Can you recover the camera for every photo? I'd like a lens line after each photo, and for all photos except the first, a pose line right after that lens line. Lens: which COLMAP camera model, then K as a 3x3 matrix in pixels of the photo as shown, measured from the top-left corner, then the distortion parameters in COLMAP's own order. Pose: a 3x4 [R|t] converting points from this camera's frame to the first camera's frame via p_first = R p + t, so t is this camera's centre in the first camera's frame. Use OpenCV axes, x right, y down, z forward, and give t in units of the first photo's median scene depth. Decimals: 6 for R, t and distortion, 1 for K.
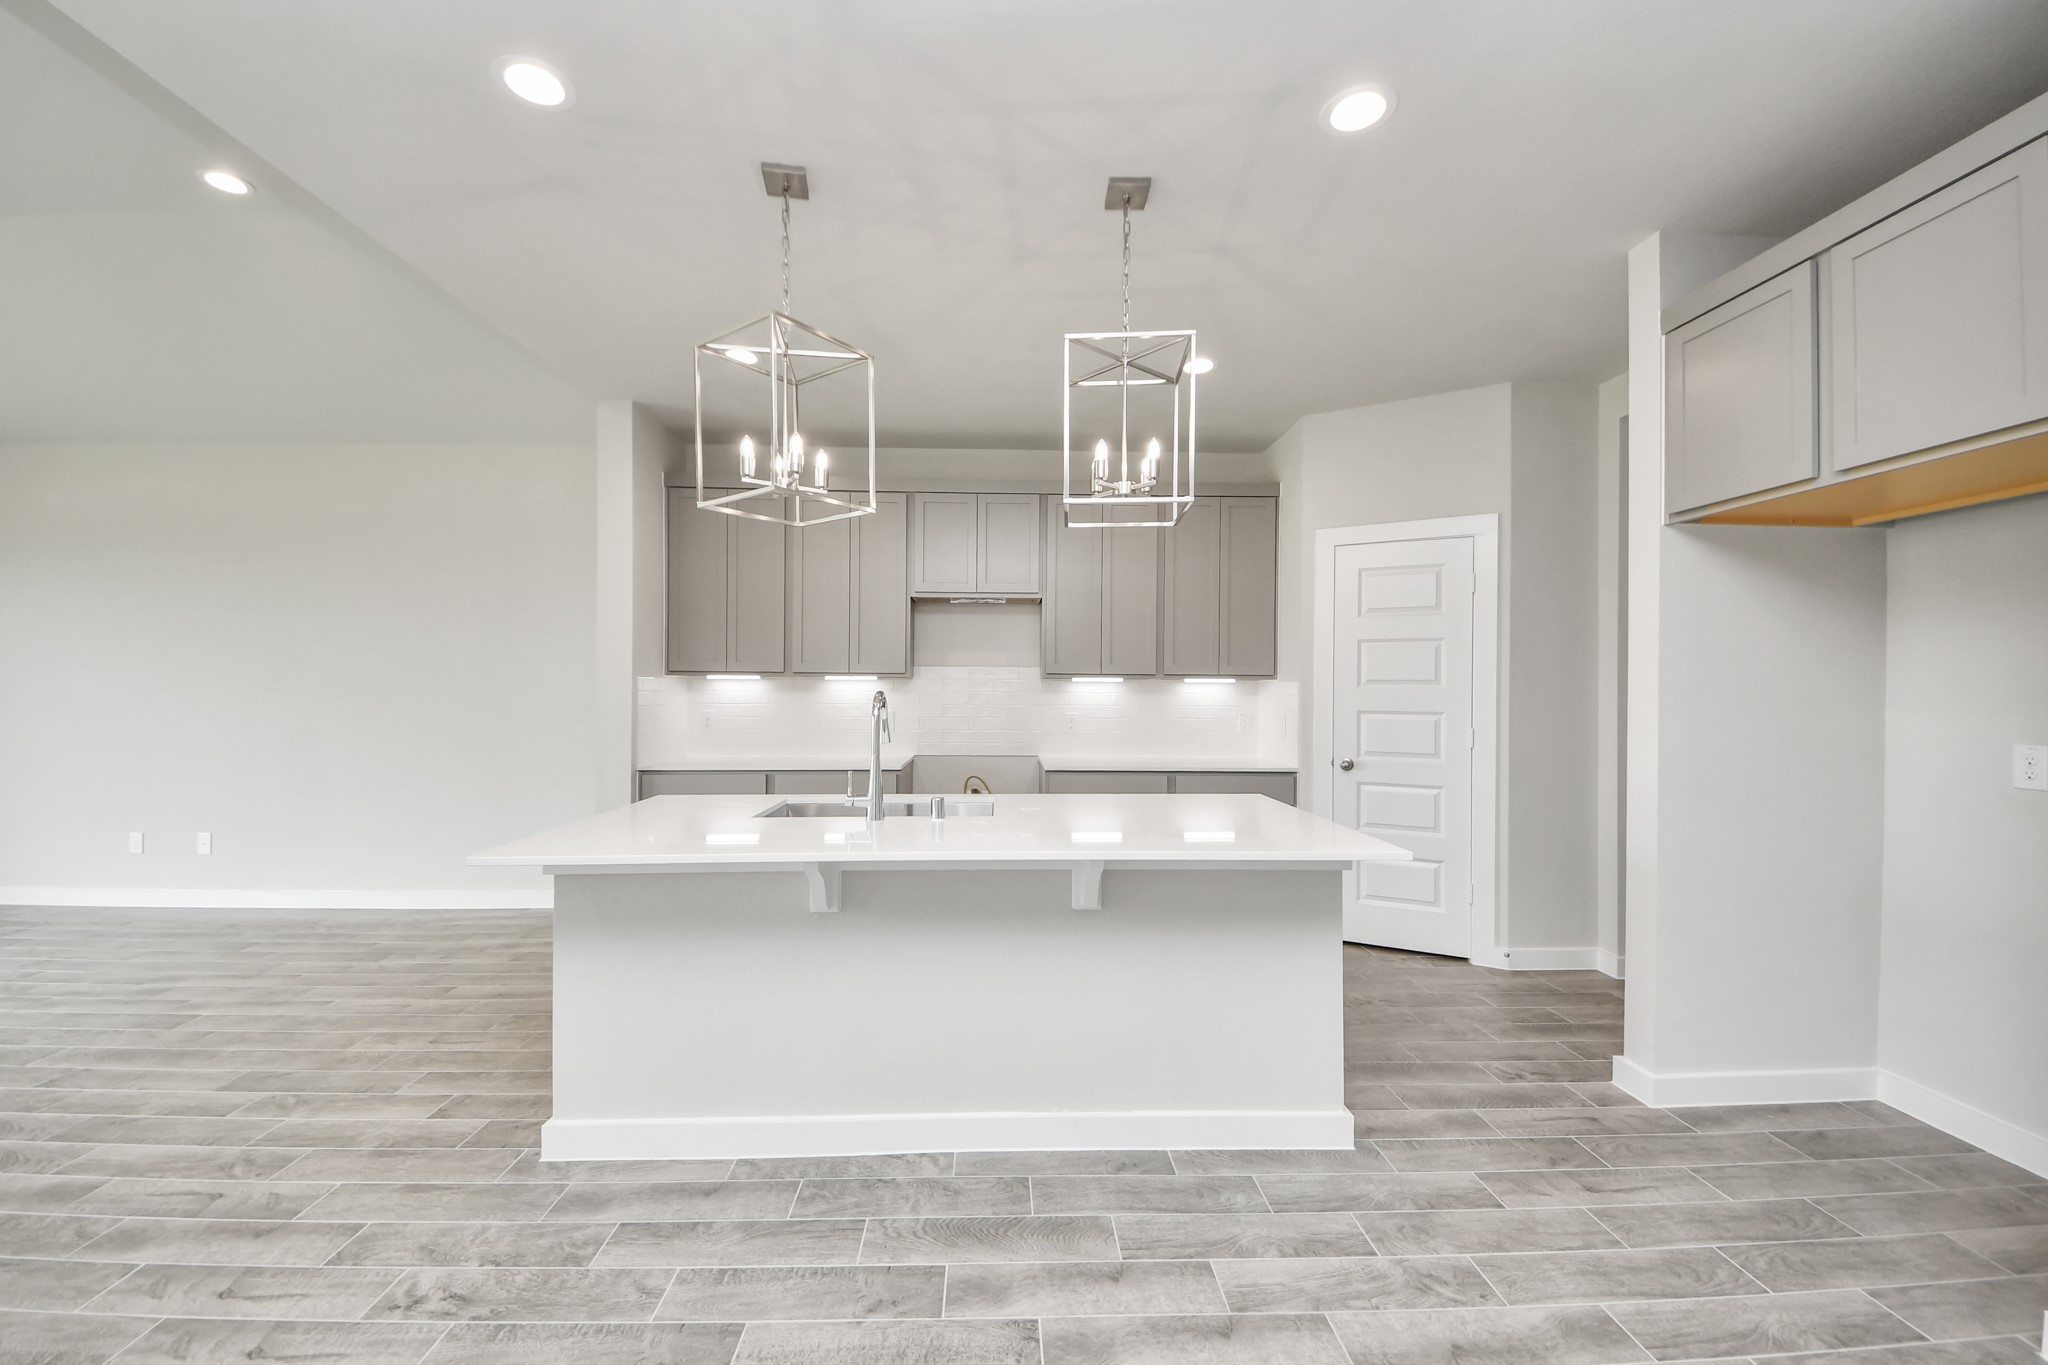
lens RADIAL K [[802.7, 0, 993.9], [0, 802.7, 691.9], [0, 0, 1]] dist [0.002007, -0.009652]
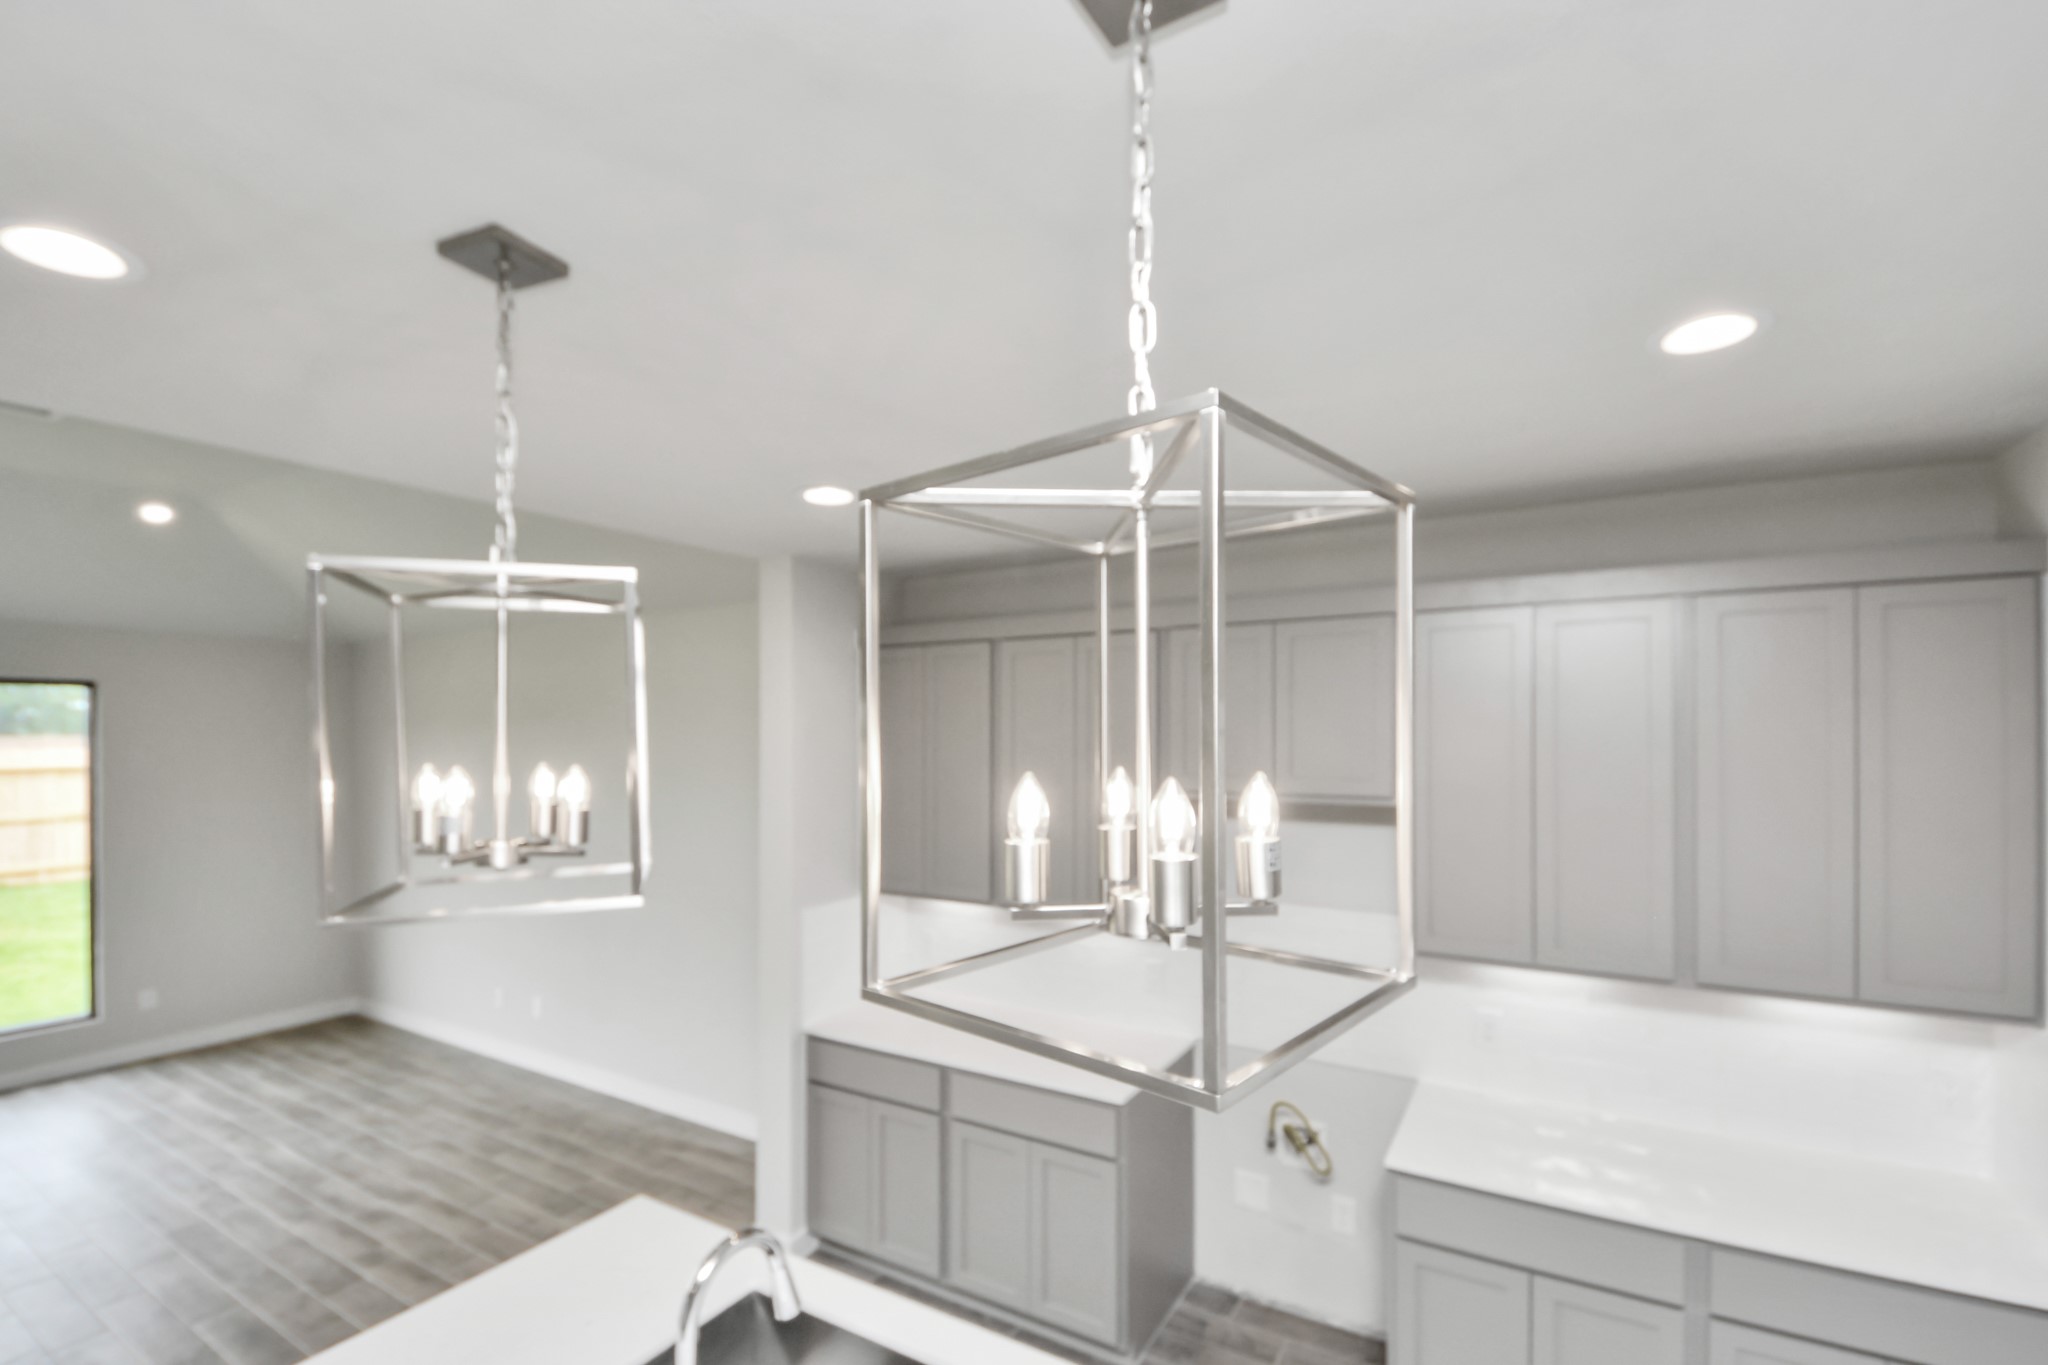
lens RADIAL K [[912.3, 0, 997.4], [0, 912.3, 720.3], [0, 0, 1]] dist [0.001064, -0.010836]
pose [[0.837210, -0.015320, -0.546666, 0.229702], [0.010340, 0.999872, -0.012185, -0.234696], [0.546783, 0.004549, 0.837262, 0.501104]]
